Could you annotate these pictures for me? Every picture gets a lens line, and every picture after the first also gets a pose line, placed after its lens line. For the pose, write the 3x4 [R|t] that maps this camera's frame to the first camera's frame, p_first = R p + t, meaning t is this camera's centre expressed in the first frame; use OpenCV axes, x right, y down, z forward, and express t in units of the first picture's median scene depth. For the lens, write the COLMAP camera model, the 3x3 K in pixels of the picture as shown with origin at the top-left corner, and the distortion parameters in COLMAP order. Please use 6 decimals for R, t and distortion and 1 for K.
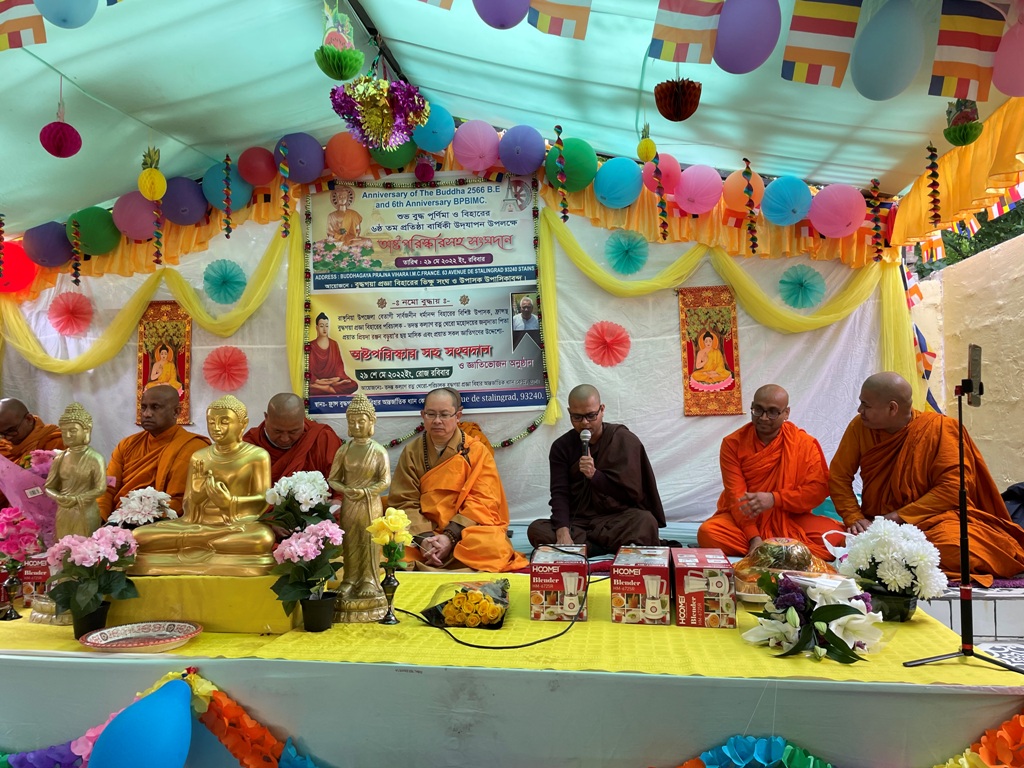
lens RADIAL K [[773.2, 0, 520.4], [0, 773.2, 393.7], [0, 0, 1]] dist [0.090474, -0.123208]
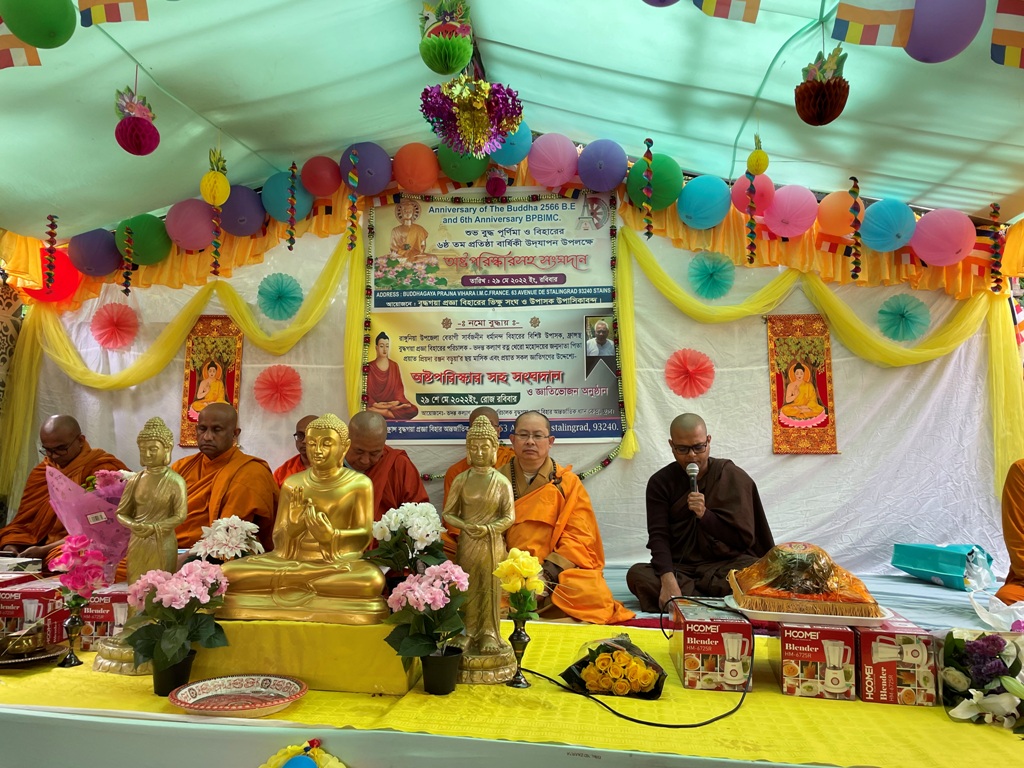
lens RADIAL K [[773.2, 0, 507.9], [0, 773.2, 392.1], [0, 0, 1]] dist [0.090474, -0.123208]
pose [[0.999582, 0.027922, -0.007452, -0.096628], [-0.028234, 0.998558, -0.045652, 0.007017], [0.006166, 0.045843, 0.998930, 0.070689]]
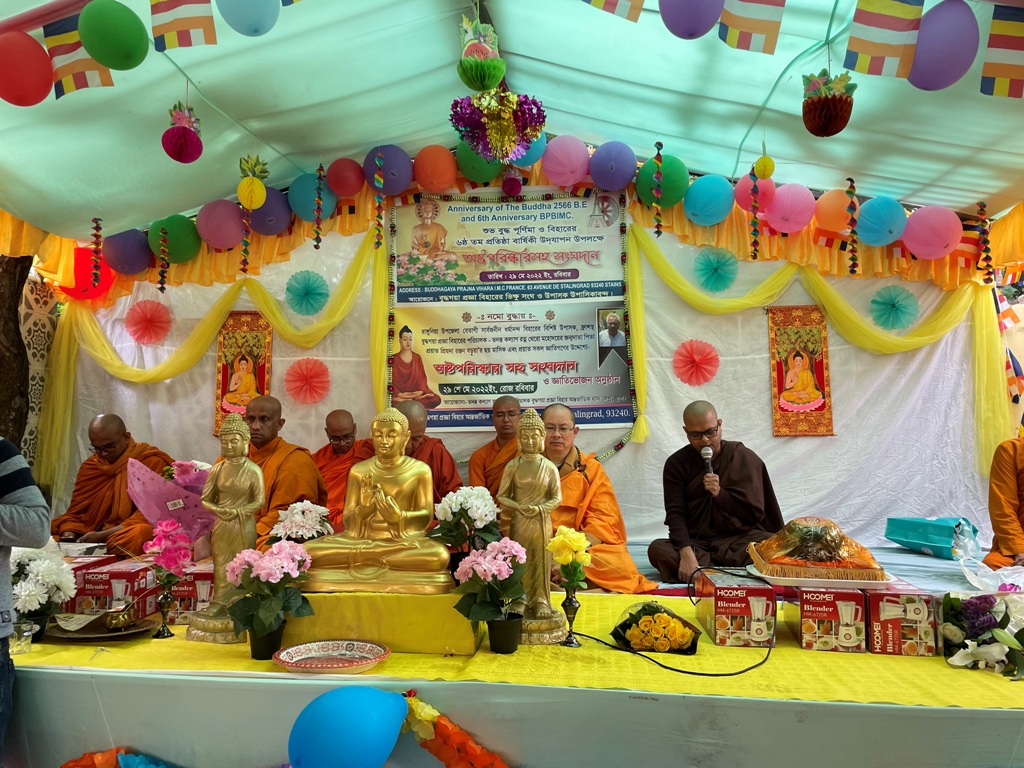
lens RADIAL K [[773.2, 0, 507.5], [0, 773.2, 392.9], [0, 0, 1]] dist [0.090474, -0.123208]
pose [[0.999762, 0.016346, 0.014482, -0.140949], [-0.016012, 0.999609, -0.022905, 0.001927], [-0.014850, 0.022668, 0.999633, 0.013509]]
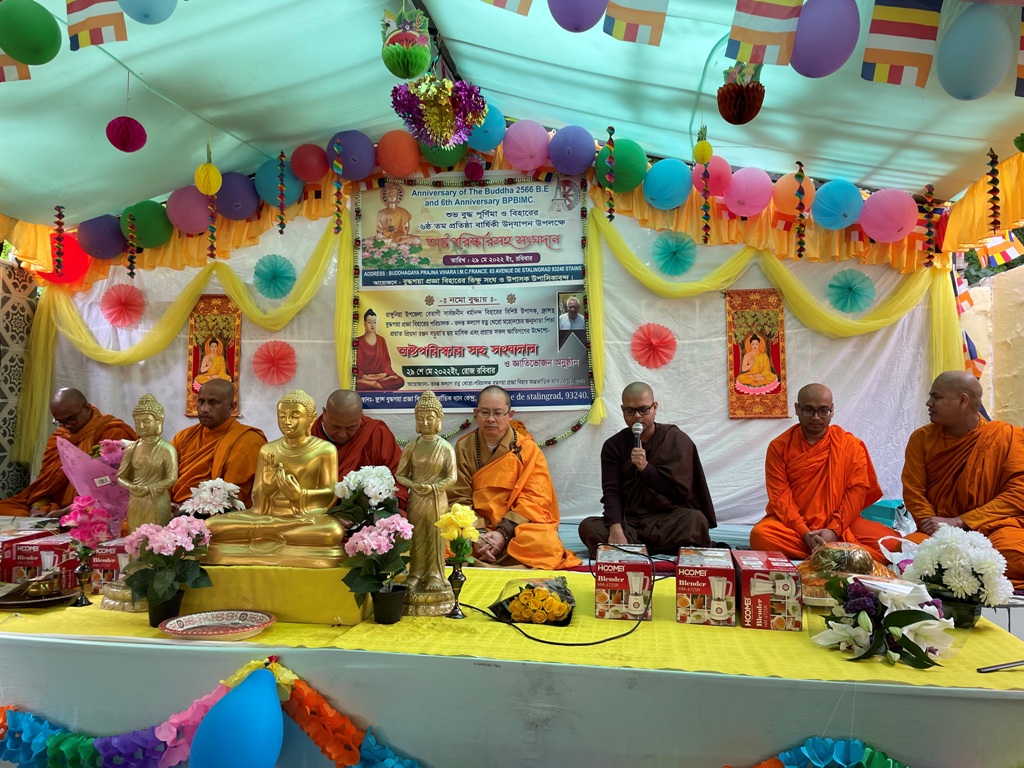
lens RADIAL K [[773.2, 0, 526.2], [0, 773.2, 394.5], [0, 0, 1]] dist [0.090474, -0.123208]
pose [[0.999699, 0.019024, -0.015516, -0.035357], [-0.018968, 0.999813, 0.003756, -0.000741], [0.015585, -0.003460, 0.999873, -0.005838]]
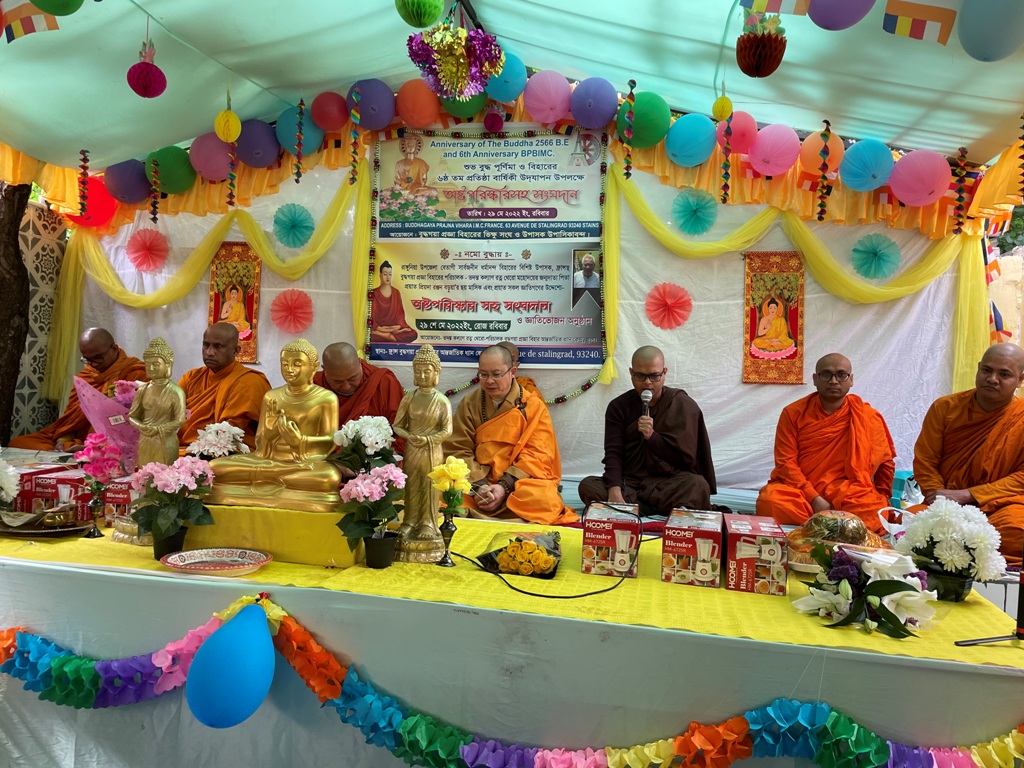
lens RADIAL K [[773.2, 0, 514.5], [0, 773.2, 394.9], [0, 0, 1]] dist [0.090474, -0.123208]
pose [[0.996135, 0.057742, -0.066188, -0.010950], [-0.053652, 0.996634, 0.061984, -0.001658], [0.069544, -0.058193, 0.995880, -0.008629]]
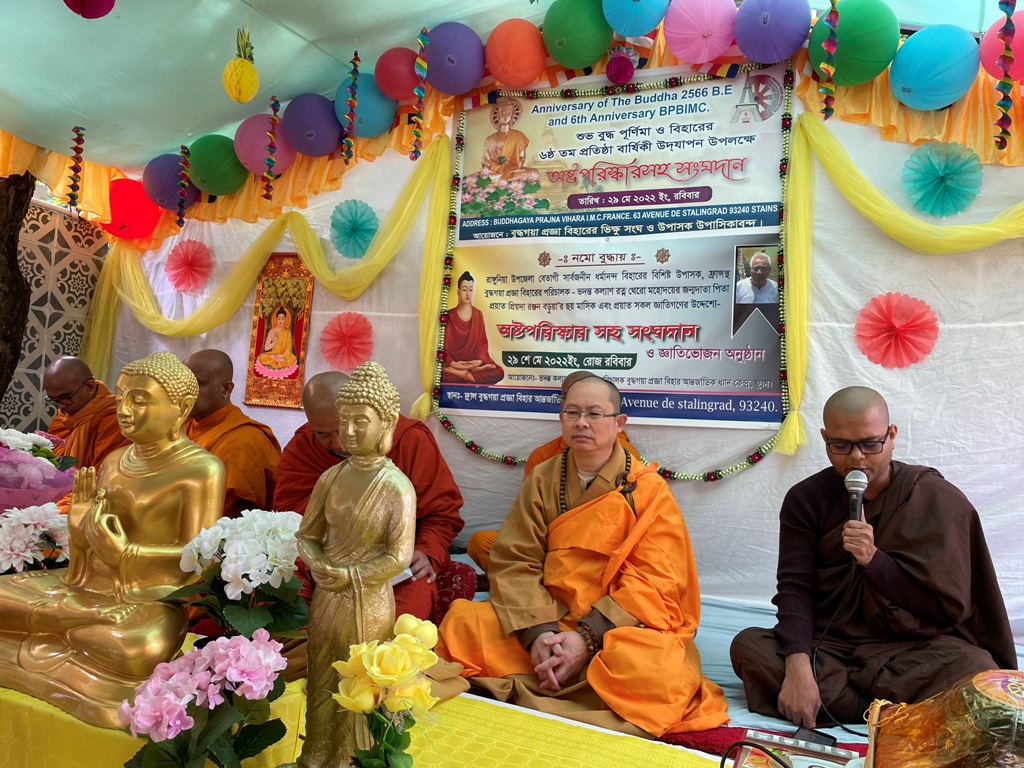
lens RADIAL K [[773.2, 0, 511.2], [0, 773.2, 391.8], [0, 0, 1]] dist [0.090474, -0.123208]
pose [[0.952958, 0.070824, -0.294711, 0.009494], [-0.074270, 0.997238, -0.000500, 0.006740], [0.293862, 0.022365, 0.955586, 0.322113]]
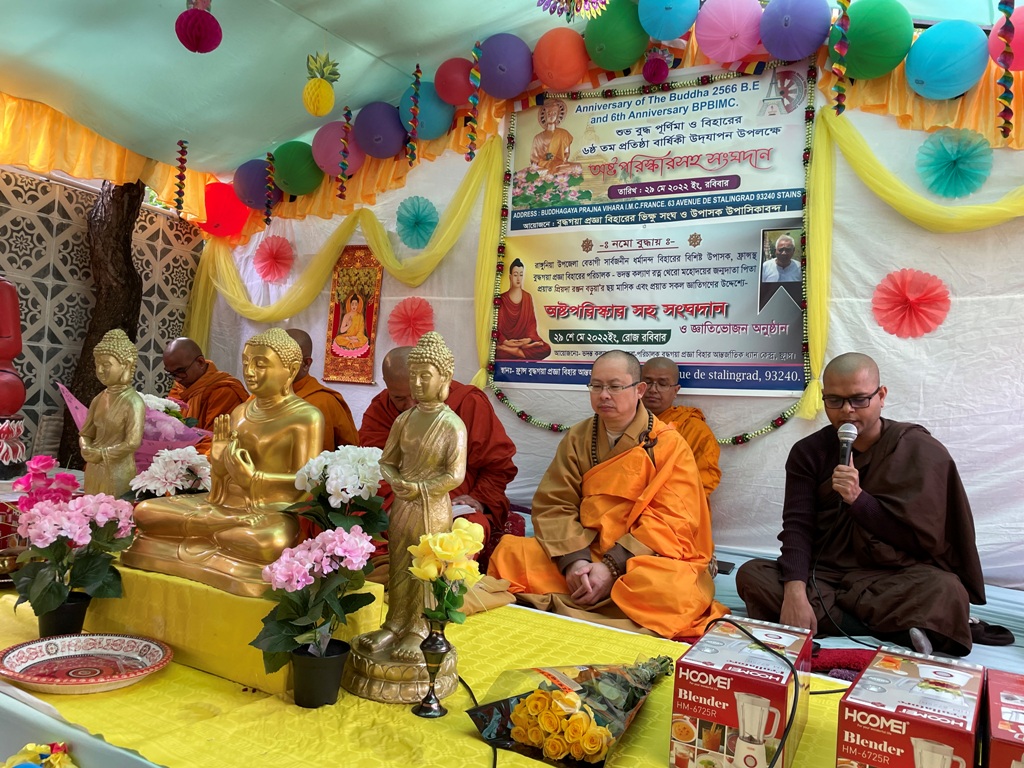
lens RADIAL K [[773.2, 0, 504.7], [0, 773.2, 391.1], [0, 0, 1]] dist [0.090474, -0.123208]
pose [[0.924046, 0.069850, -0.375845, 0.049491], [-0.065508, 0.997555, 0.024338, 0.016215], [0.376626, 0.002131, 0.926363, 0.247608]]
